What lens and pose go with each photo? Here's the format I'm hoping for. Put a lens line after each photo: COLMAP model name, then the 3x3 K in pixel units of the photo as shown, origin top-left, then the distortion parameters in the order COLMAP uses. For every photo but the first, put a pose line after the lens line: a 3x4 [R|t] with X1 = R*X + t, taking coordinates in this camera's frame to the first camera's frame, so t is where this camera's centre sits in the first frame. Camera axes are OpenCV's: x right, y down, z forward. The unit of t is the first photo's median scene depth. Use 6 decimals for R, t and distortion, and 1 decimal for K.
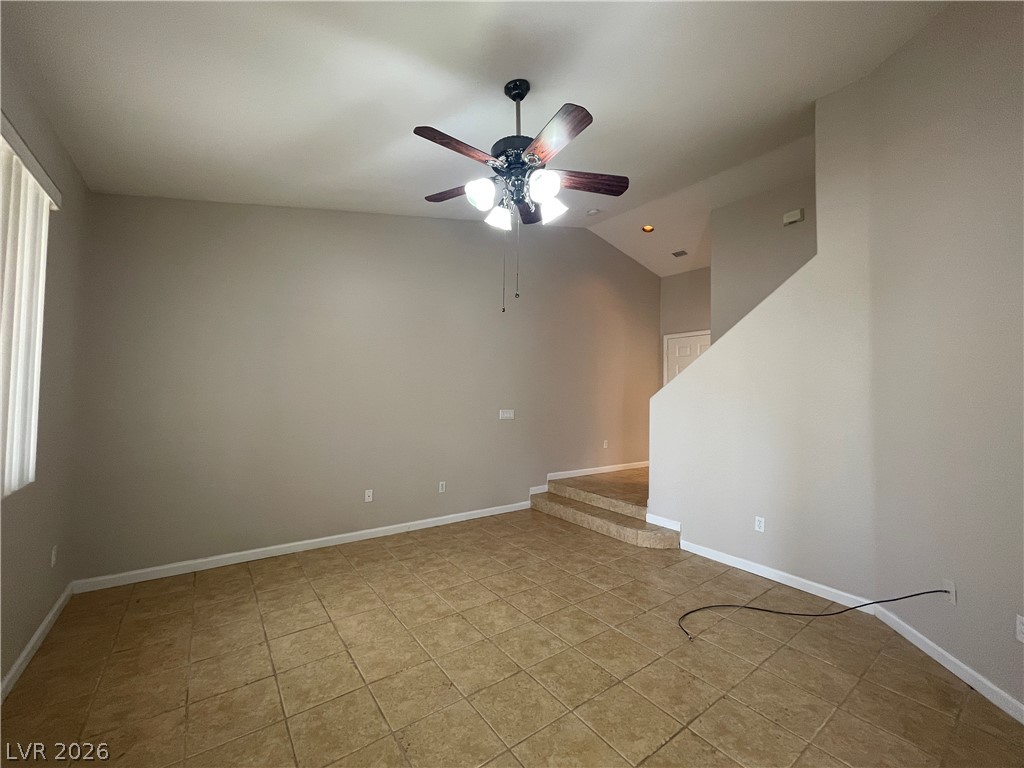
lens RADIAL K [[415.8, 0, 514.2], [0, 415.8, 382.6], [0, 0, 1]] dist [-0.000434, 0.001108]
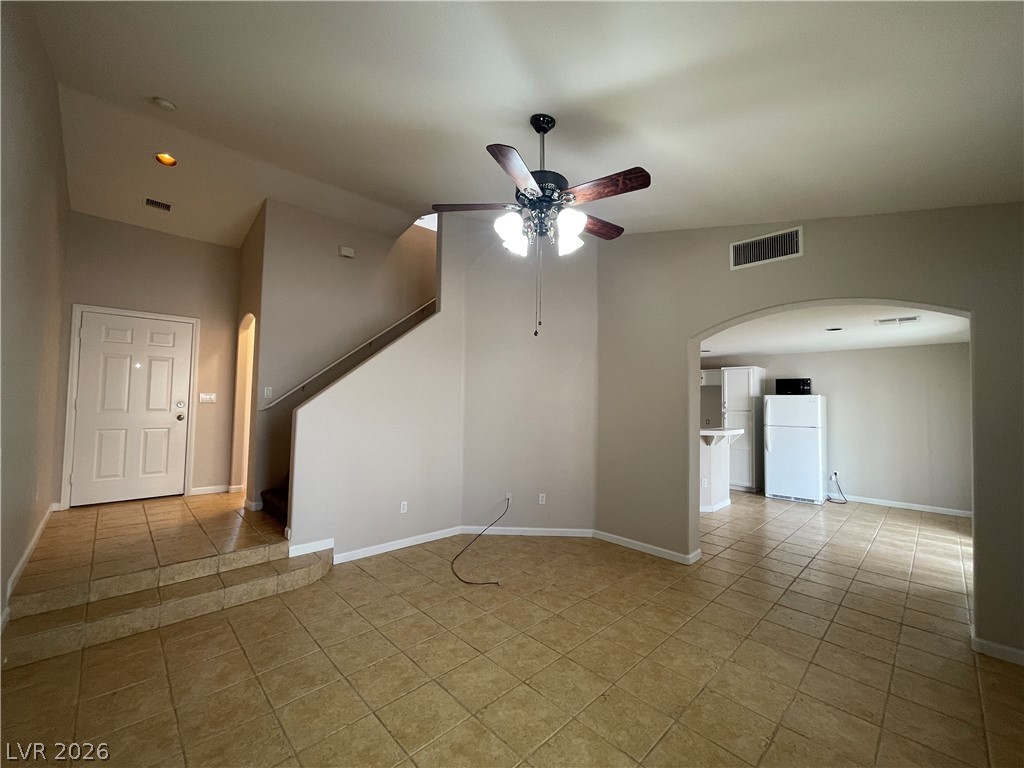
lens RADIAL K [[415.8, 0, 514.0], [0, 415.8, 383.8], [0, 0, 1]] dist [-0.000434, 0.001108]
pose [[-0.131202, 0.023133, 0.991086, -0.789025], [-0.051372, 0.998226, -0.030101, -0.016727], [-0.990024, -0.054863, -0.129781, 0.930869]]
